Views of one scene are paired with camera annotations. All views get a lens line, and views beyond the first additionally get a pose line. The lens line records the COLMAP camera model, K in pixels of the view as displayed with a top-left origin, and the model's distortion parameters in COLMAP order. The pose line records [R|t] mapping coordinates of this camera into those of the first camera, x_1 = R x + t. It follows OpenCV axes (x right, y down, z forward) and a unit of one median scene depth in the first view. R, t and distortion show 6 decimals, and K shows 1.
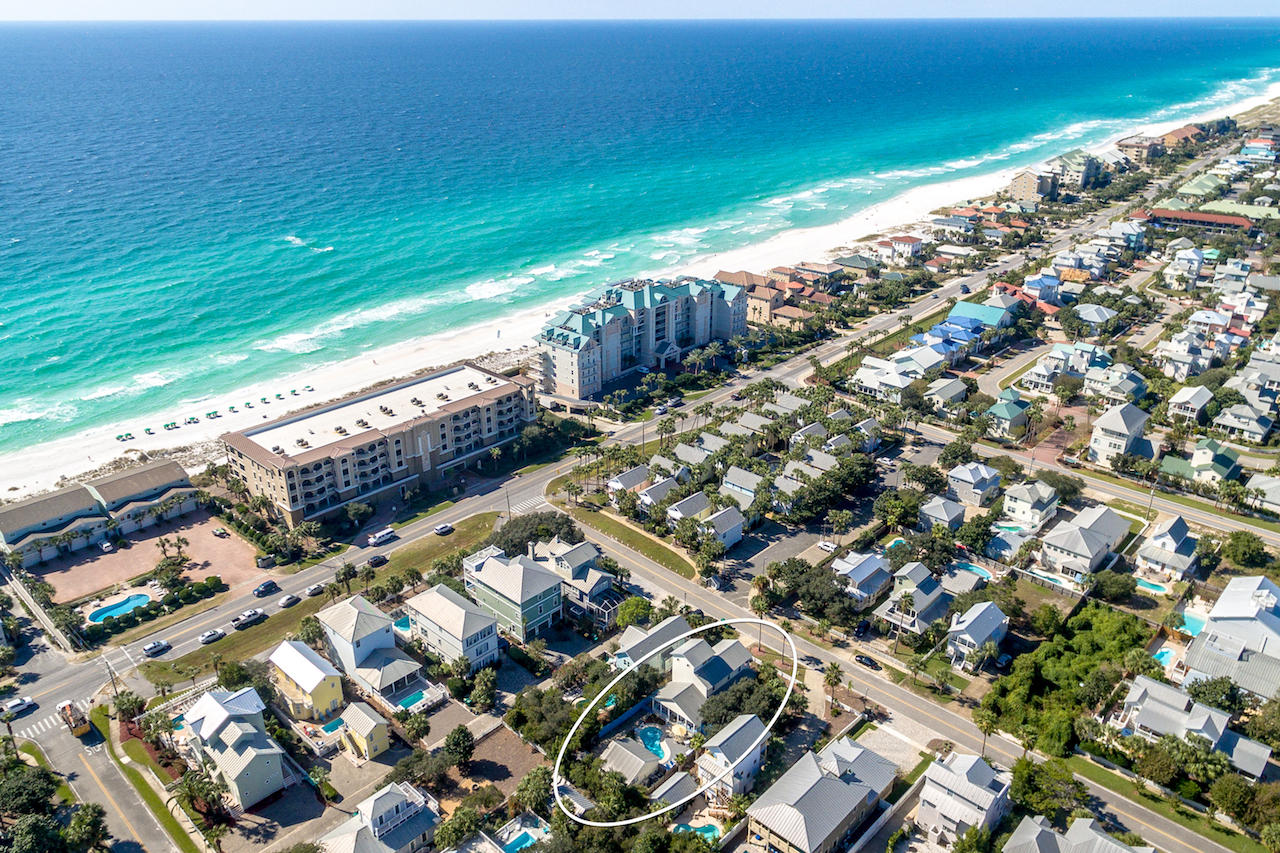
lens RADIAL K [[914.0, 0, 640.0], [0, 914.0, 426.5], [0, 0, 1]] dist [0.004825, 0.001862]
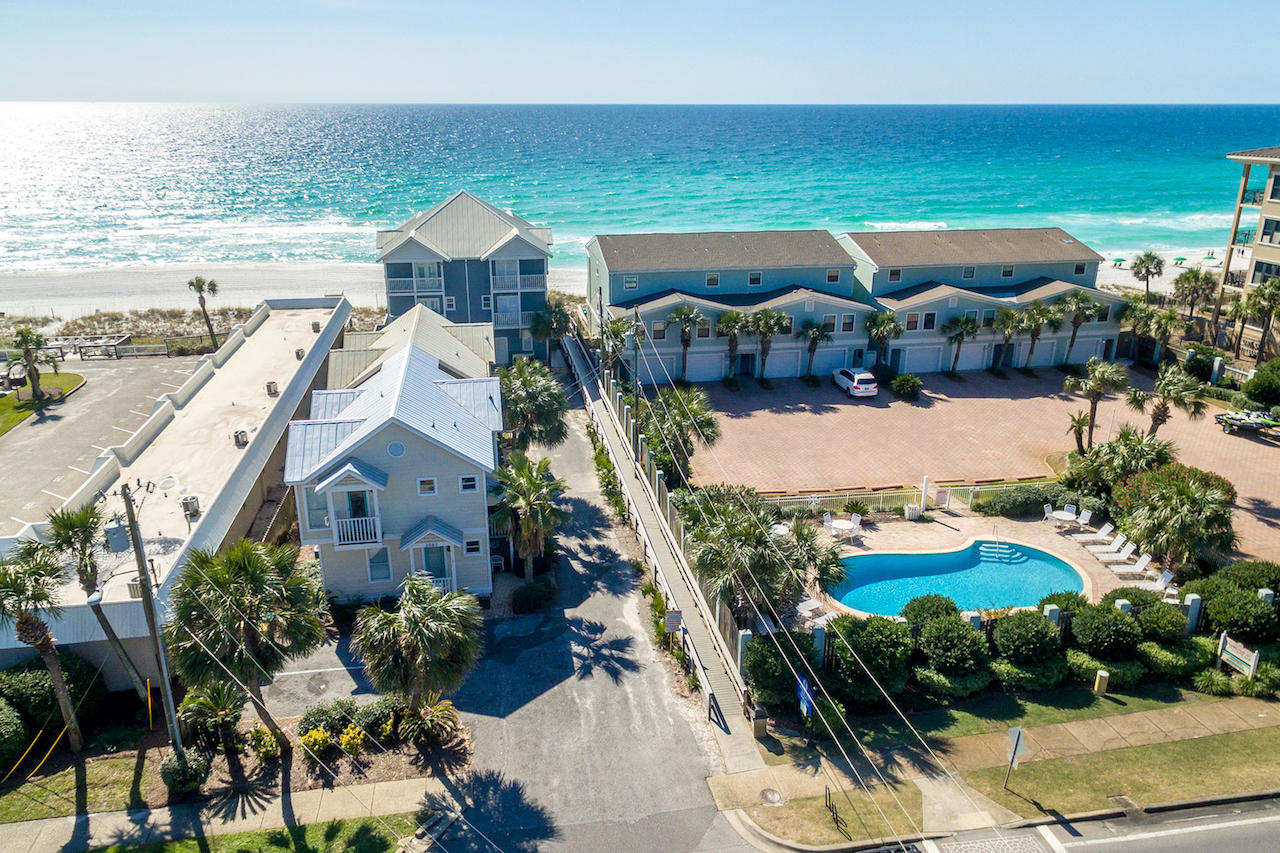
lens RADIAL K [[914.0, 0, 640.0], [0, 914.0, 426.5], [0, 0, 1]] dist [0.004825, 0.001862]
pose [[0.792859, 0.193427, -0.577893, -0.489717], [-0.239675, 0.970845, -0.003878, 0.175042], [0.560294, 0.141581, 0.816104, 0.753308]]
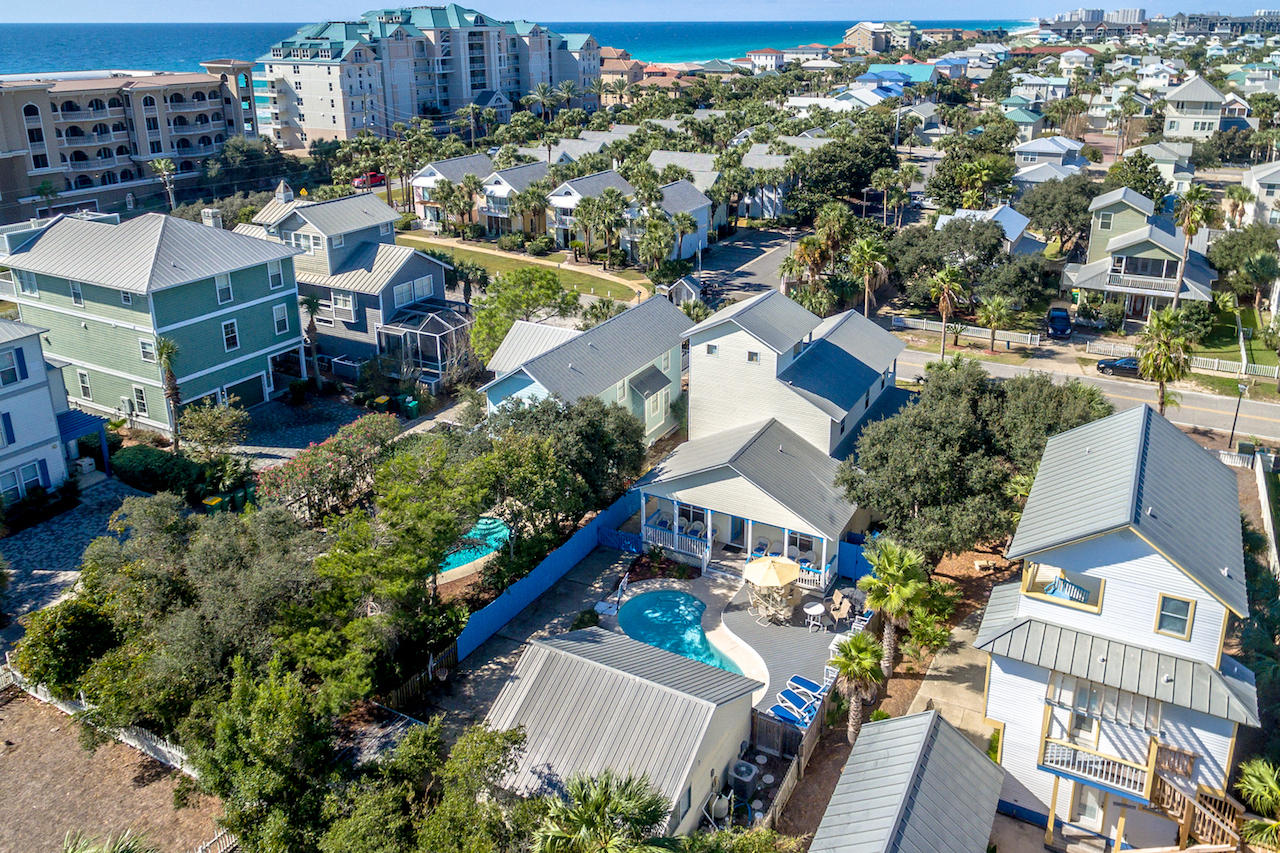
lens RADIAL K [[927.7, 0, 682.0], [0, 927.7, 303.4], [0, 0, 1]] dist [0.005366, 0.000818]
pose [[0.962435, -0.079631, 0.259574, -0.035104], [0.109764, 0.988531, -0.103720, 0.221652], [-0.248338, 0.128315, 0.960137, 0.586315]]
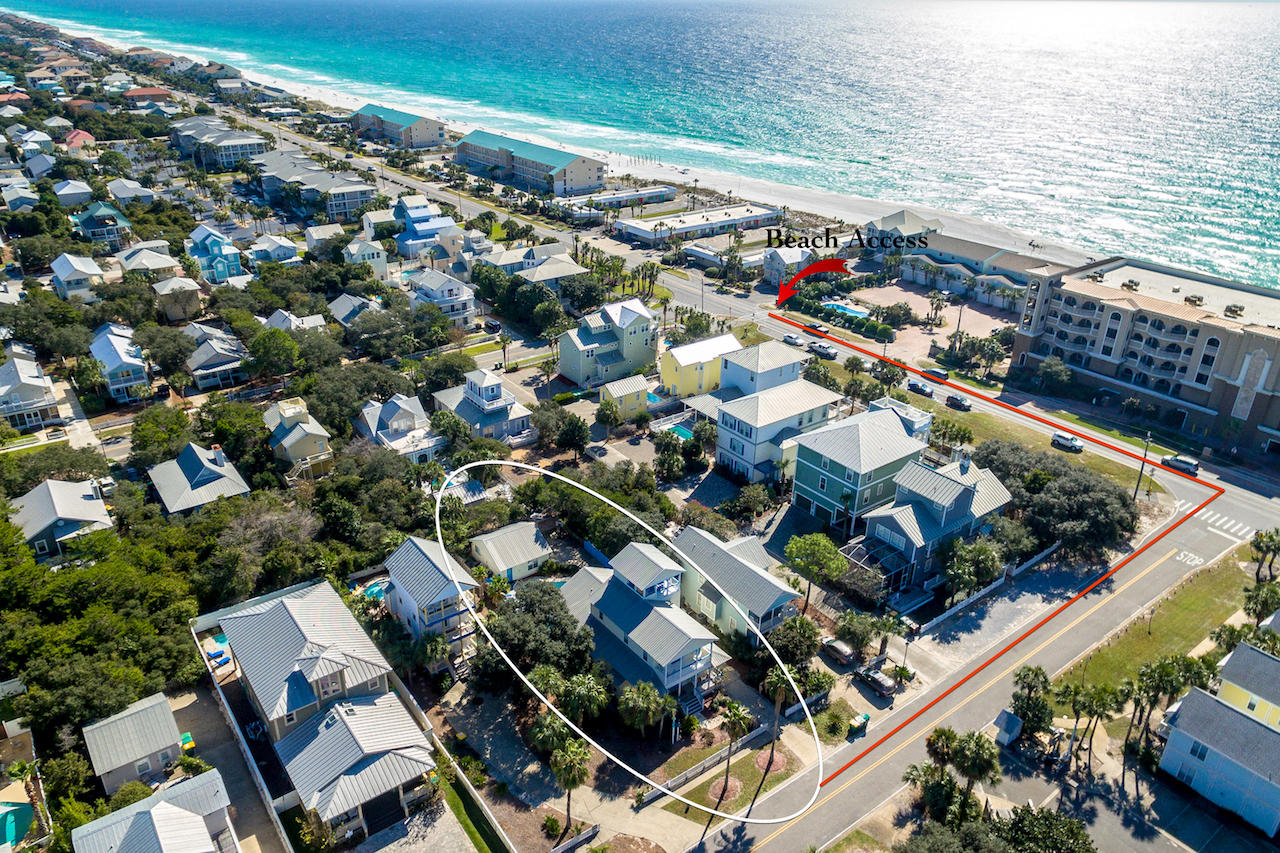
lens RADIAL K [[899.7, 0, 613.1], [0, 899.7, 431.0], [0, 0, 1]] dist [0.003385, 0.001324]
pose [[-0.190777, 0.425751, -0.884500, 0.440041], [-0.401937, 0.788174, 0.466078, -0.066356], [0.895573, 0.444430, 0.020759, 0.768014]]
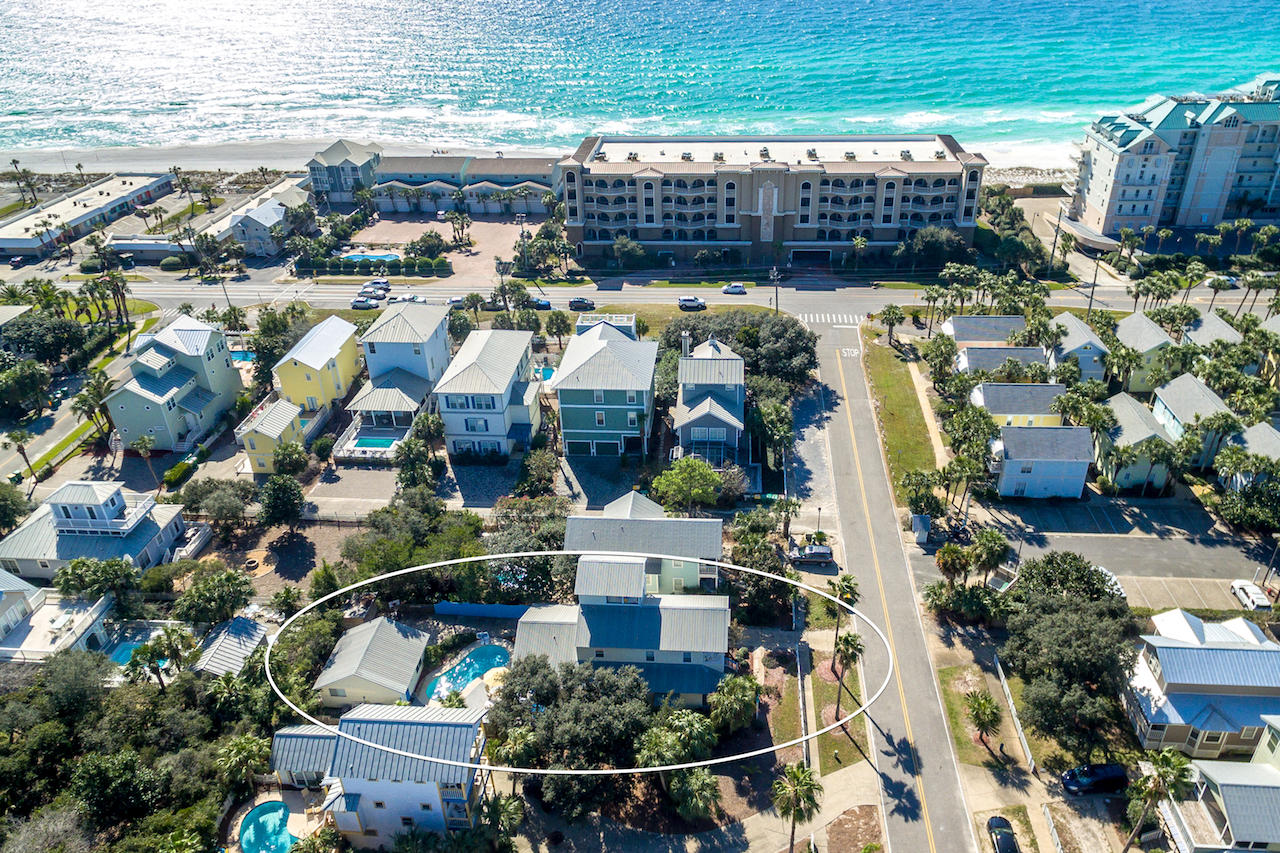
lens RADIAL K [[901.6, 0, 672.1], [0, 901.6, 430.1], [0, 0, 1]] dist [0.003581, 0.001398]
pose [[0.634360, 0.378686, -0.673932, 0.308514], [-0.292424, 0.924566, 0.244266, 0.040977], [0.715594, 0.042121, 0.697245, 0.559390]]
